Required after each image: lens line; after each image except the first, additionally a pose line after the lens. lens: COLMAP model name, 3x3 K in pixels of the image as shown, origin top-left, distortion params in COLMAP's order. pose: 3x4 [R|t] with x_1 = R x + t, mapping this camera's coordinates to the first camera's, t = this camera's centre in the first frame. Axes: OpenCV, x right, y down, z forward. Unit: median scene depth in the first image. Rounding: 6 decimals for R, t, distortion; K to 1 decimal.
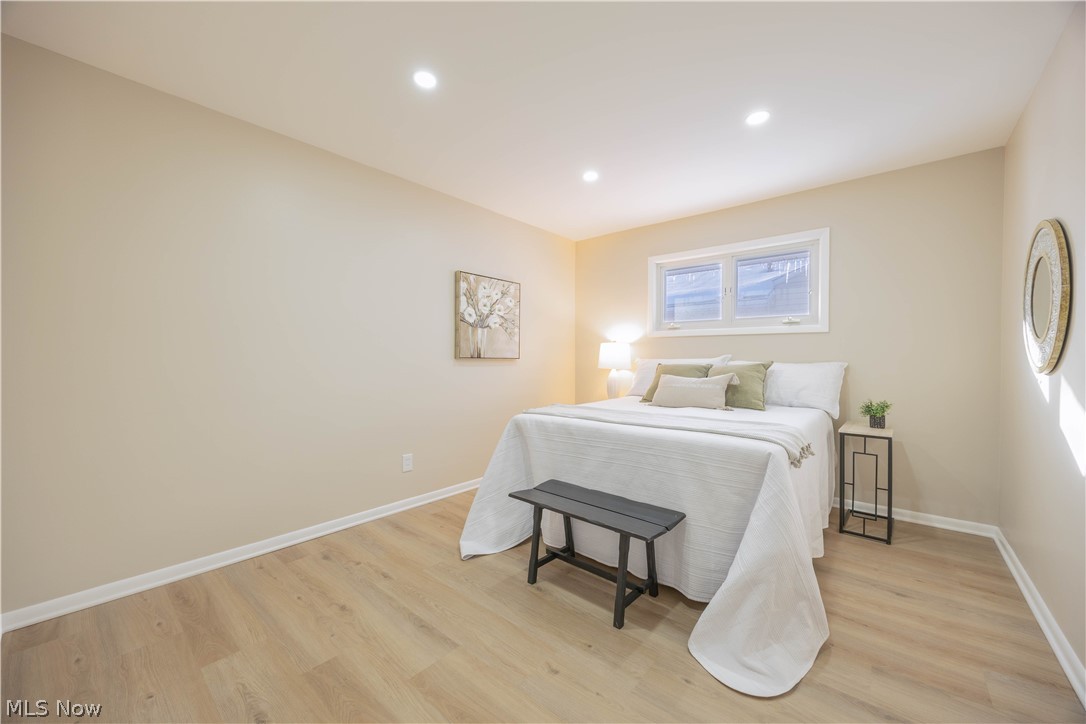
lens RADIAL K [[427.2, 0, 544.5], [0, 427.2, 364.5], [0, 0, 1]] dist [0.001197, -0.000382]
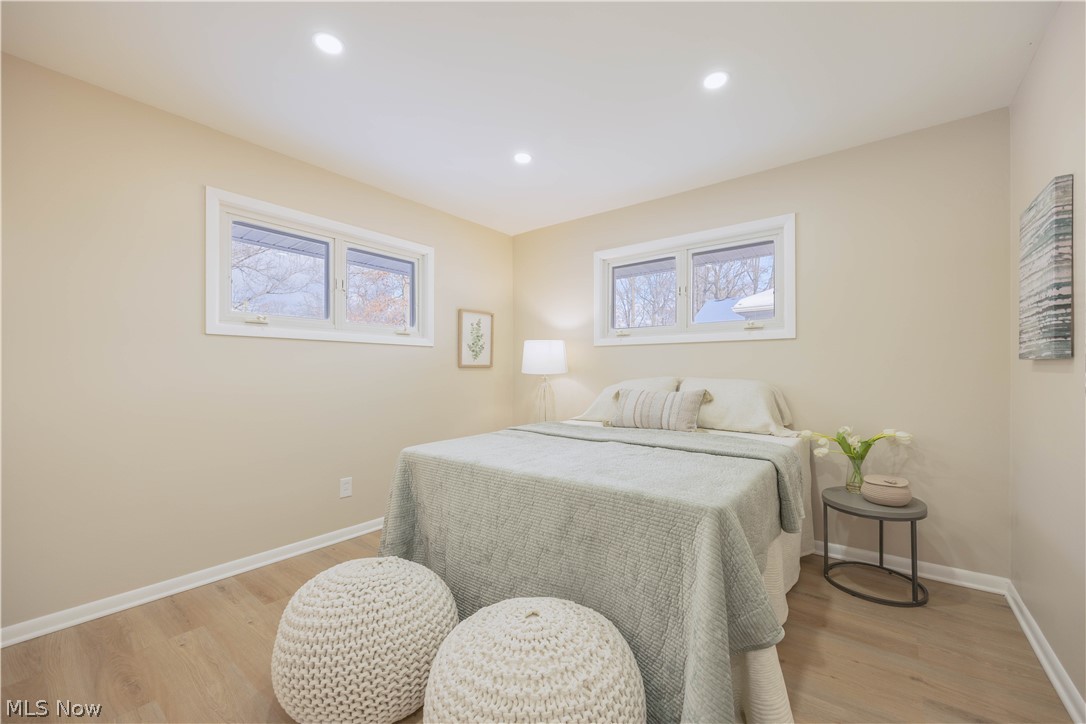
lens RADIAL K [[410.4, 0, 554.0], [0, 410.4, 367.2], [0, 0, 1]] dist [-0.005285, -0.000259]
pose [[0.999921, -0.000991, 0.012525, 0.154259], [0.001294, 0.999705, -0.024265, -0.001723], [-0.012498, 0.024280, 0.999627, 0.188188]]
